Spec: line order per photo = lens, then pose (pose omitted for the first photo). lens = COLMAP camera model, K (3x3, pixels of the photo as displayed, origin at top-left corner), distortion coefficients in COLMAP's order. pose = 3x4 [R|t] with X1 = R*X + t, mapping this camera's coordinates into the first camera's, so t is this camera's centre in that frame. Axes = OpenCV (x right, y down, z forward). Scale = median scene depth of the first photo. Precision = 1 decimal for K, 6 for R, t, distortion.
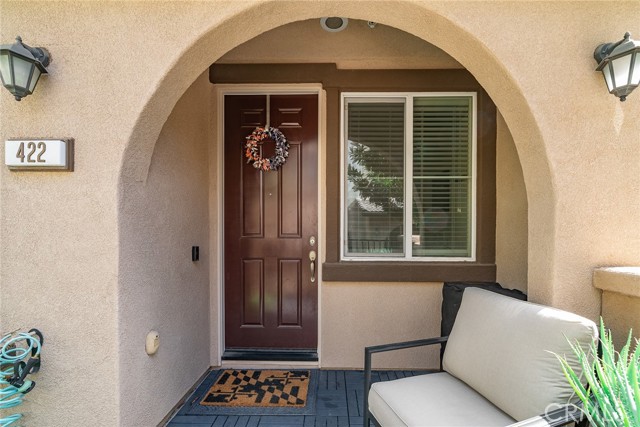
lens RADIAL K [[272.4, 0, 319.4], [0, 272.4, 234.0], [0, 0, 1]] dist [-0.000413, 0.000058]
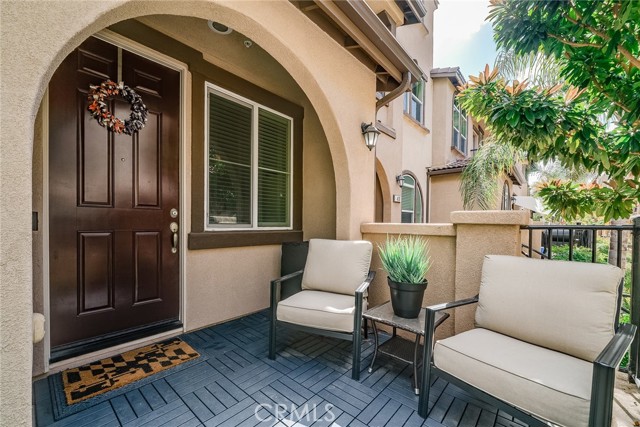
lens RADIAL K [[255.8, 0, 322.4], [0, 255.8, 224.3], [0, 0, 1]] dist [0.000531, -0.000013]
pose [[0.645515, -0.002496, 0.763744, -0.417074], [-0.001147, 0.999990, 0.004238, 0.066257], [-0.763747, -0.003612, 0.645505, -0.052259]]
